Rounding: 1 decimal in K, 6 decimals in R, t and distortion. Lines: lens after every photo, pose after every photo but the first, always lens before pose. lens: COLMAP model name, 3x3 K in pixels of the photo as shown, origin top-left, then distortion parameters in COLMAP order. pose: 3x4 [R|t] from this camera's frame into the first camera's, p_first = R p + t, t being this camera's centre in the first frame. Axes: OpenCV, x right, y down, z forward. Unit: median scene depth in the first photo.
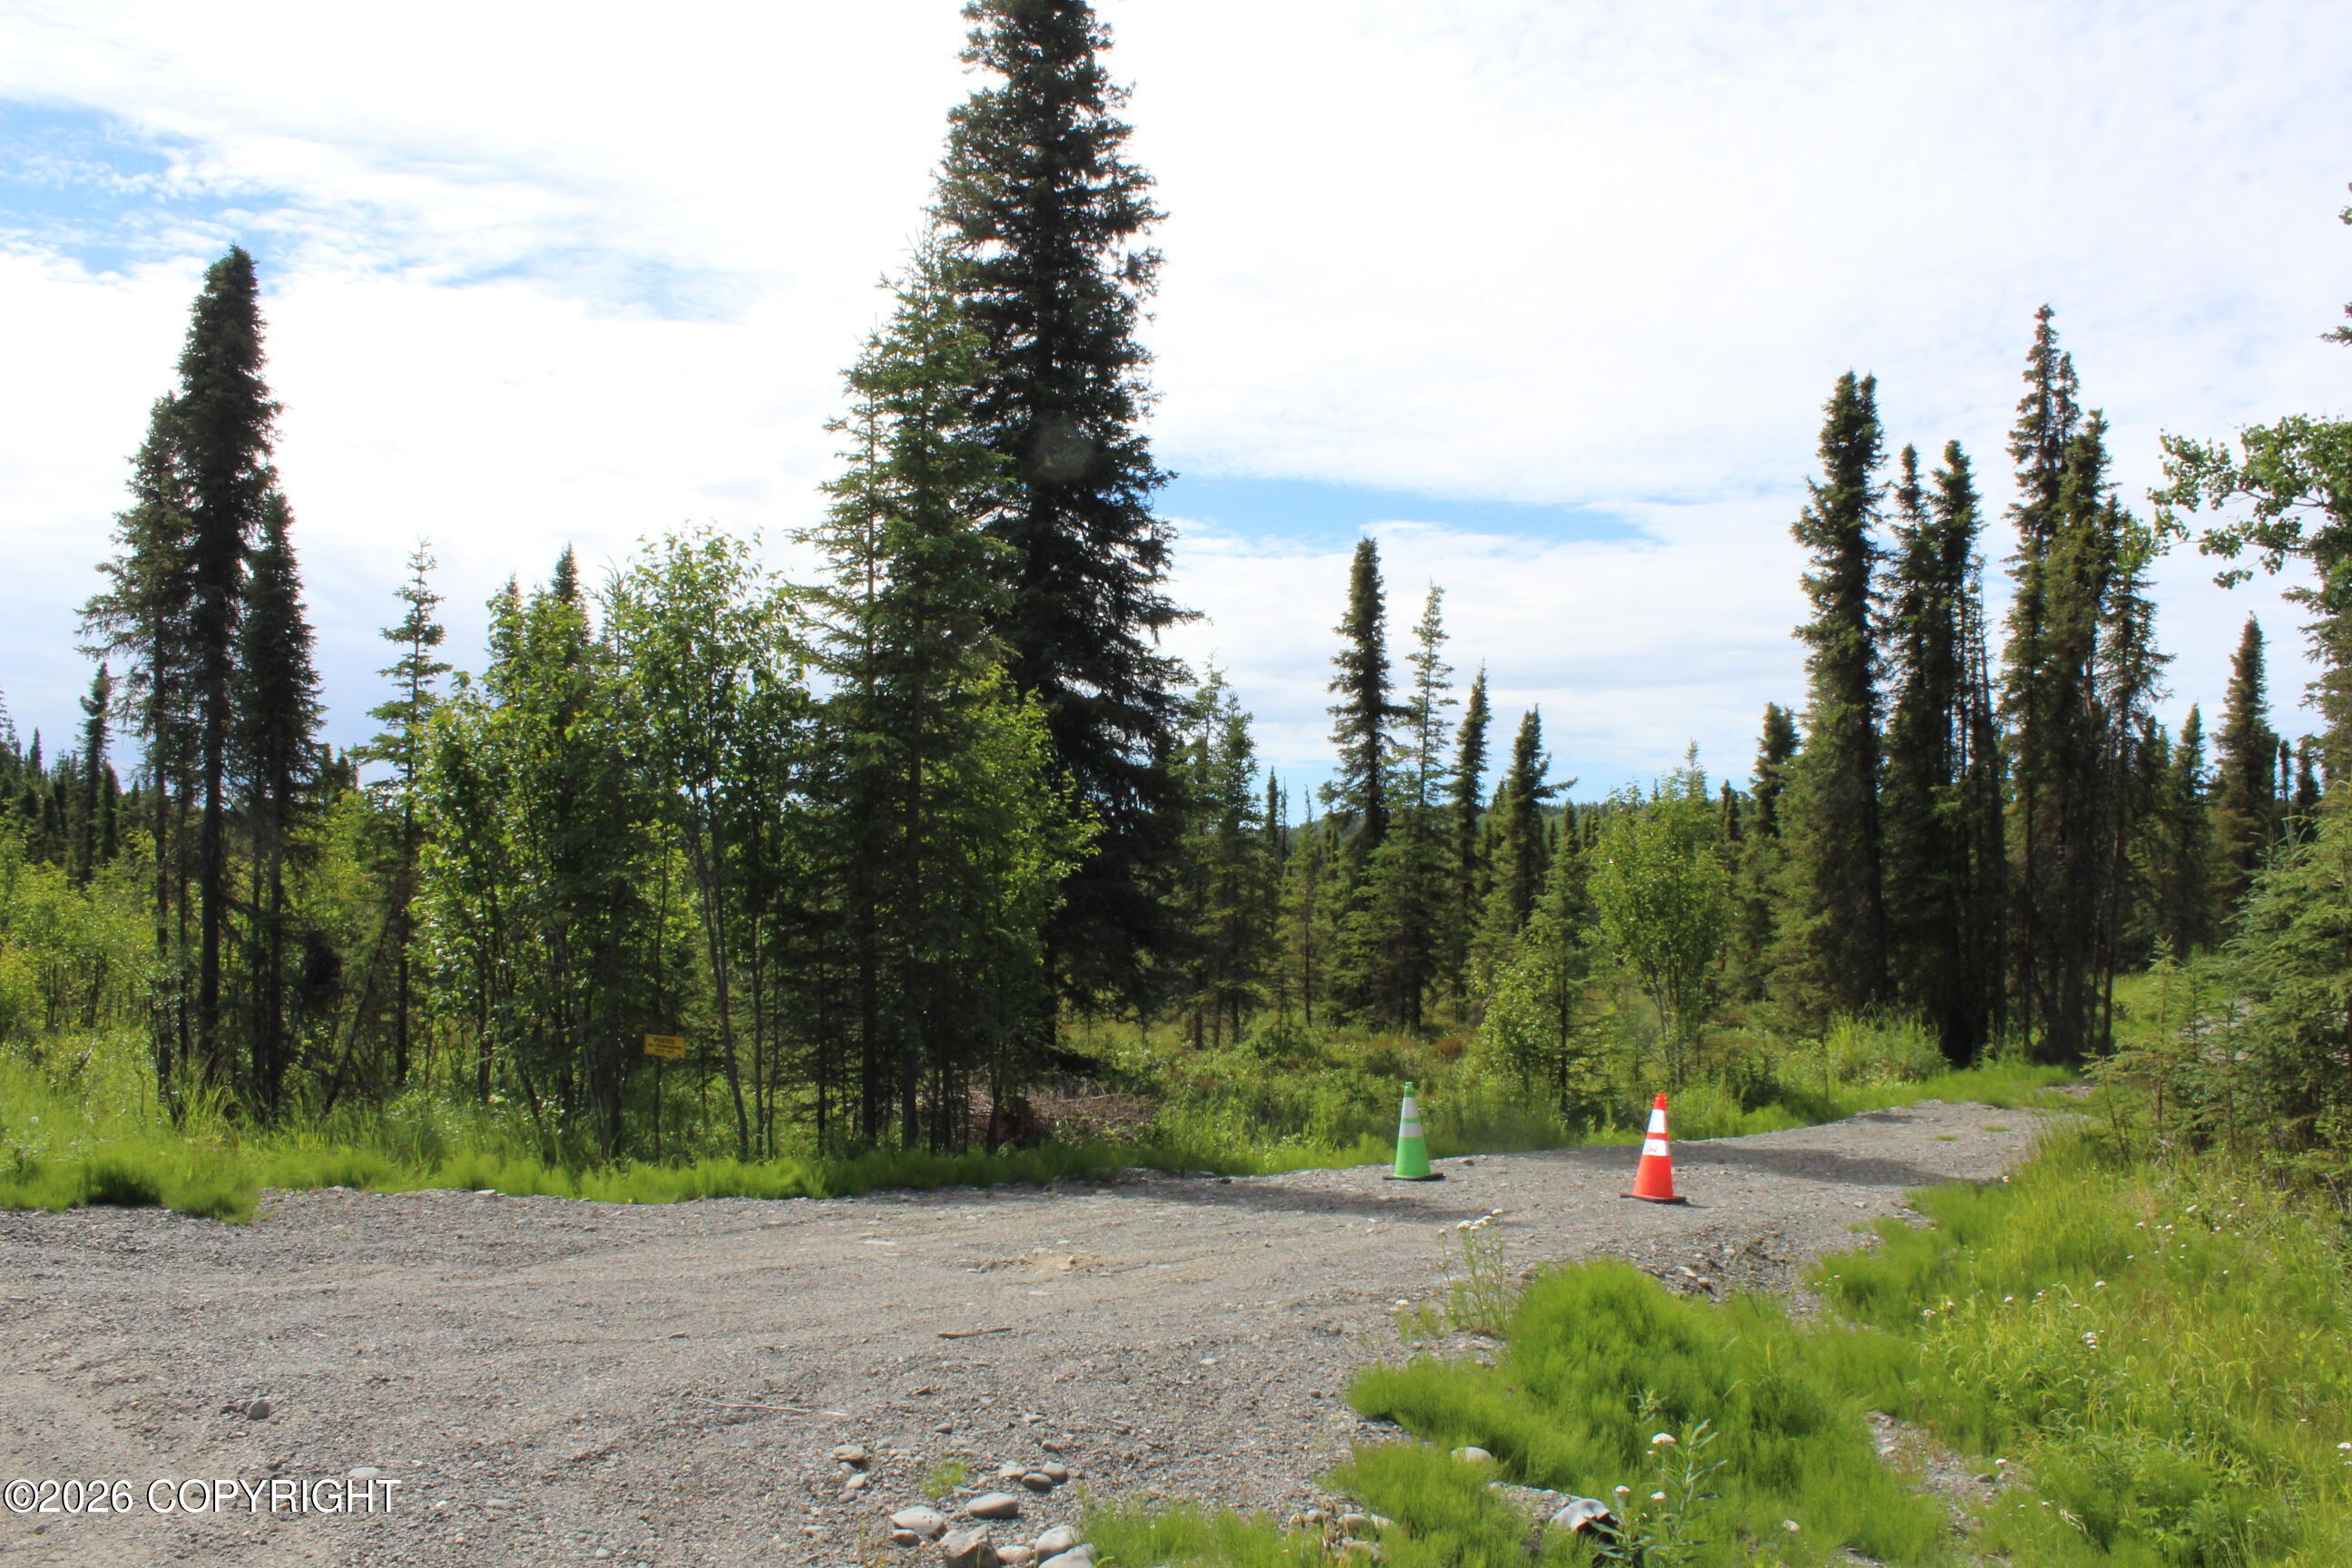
lens RADIAL K [[1987.2, 0, 1176.0], [0, 1987.2, 784.0], [0, 0, 1]] dist [-0.156591, 0.177765]
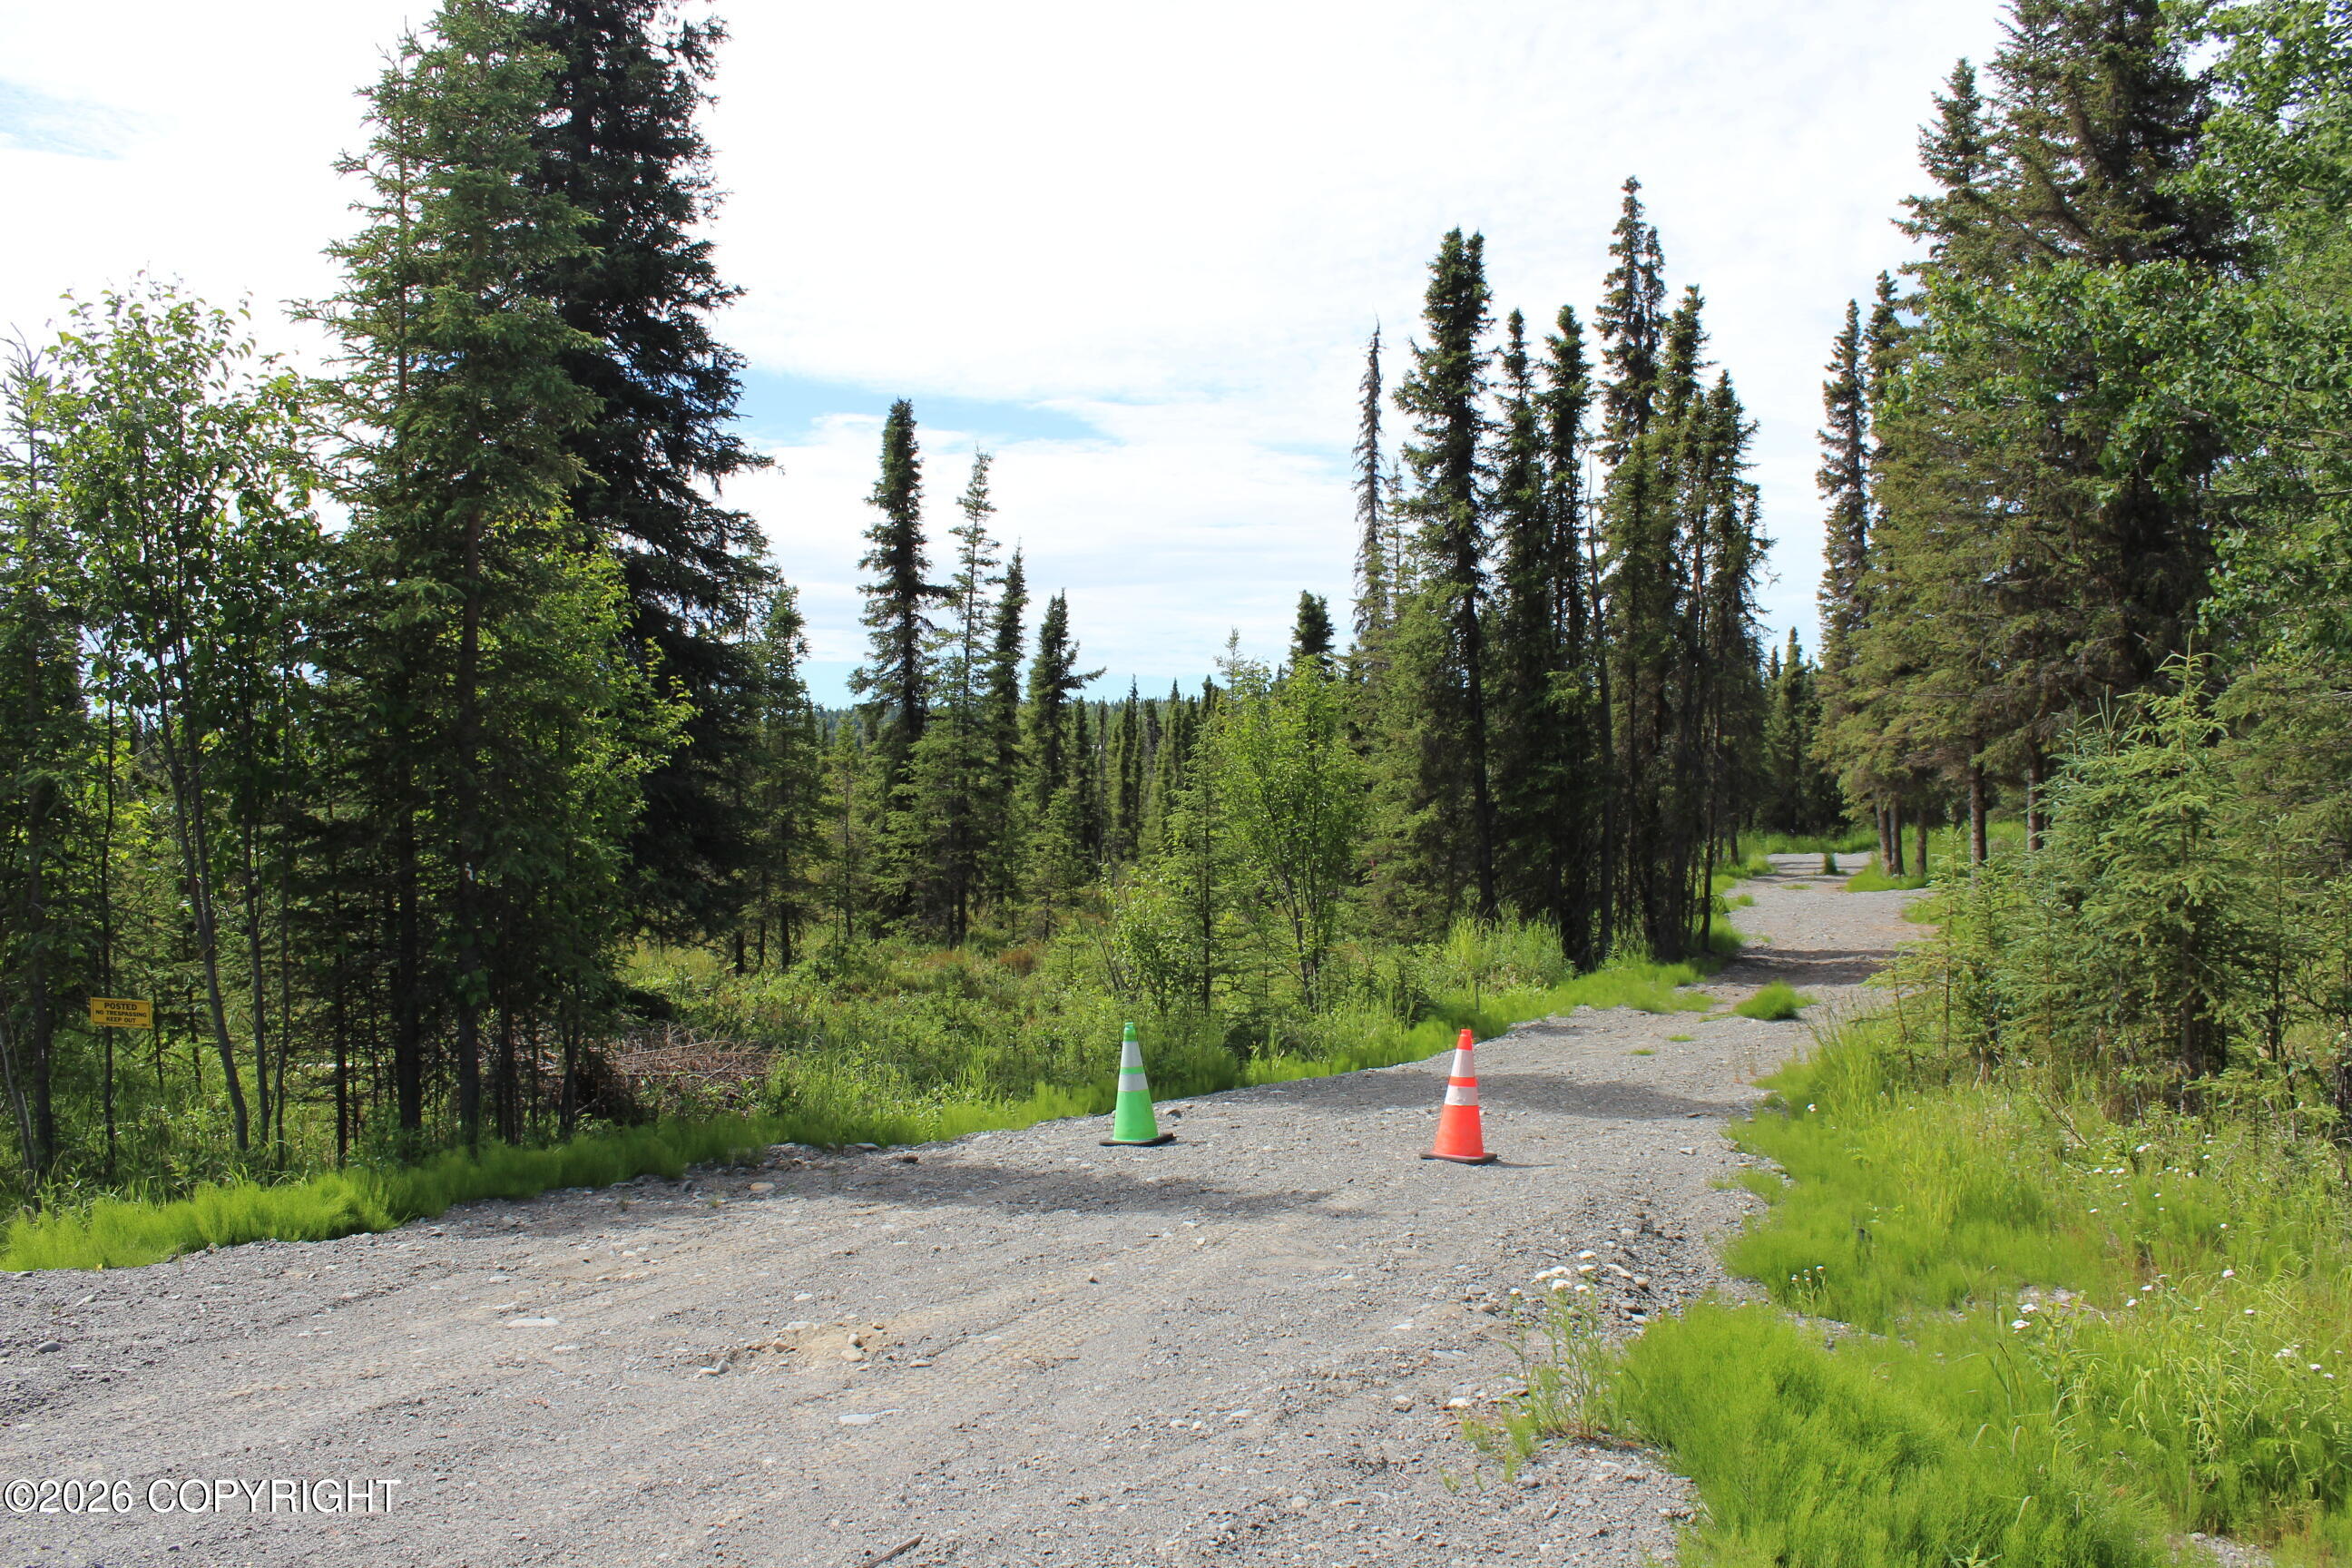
lens RADIAL K [[1987.2, 0, 1176.0], [0, 1987.2, 784.0], [0, 0, 1]] dist [-0.156591, 0.177765]
pose [[0.960592, -0.010914, 0.277746, -0.047021], [-0.003185, 0.998731, 0.050261, 0.007525], [-0.277942, -0.049165, 0.959339, 0.124649]]
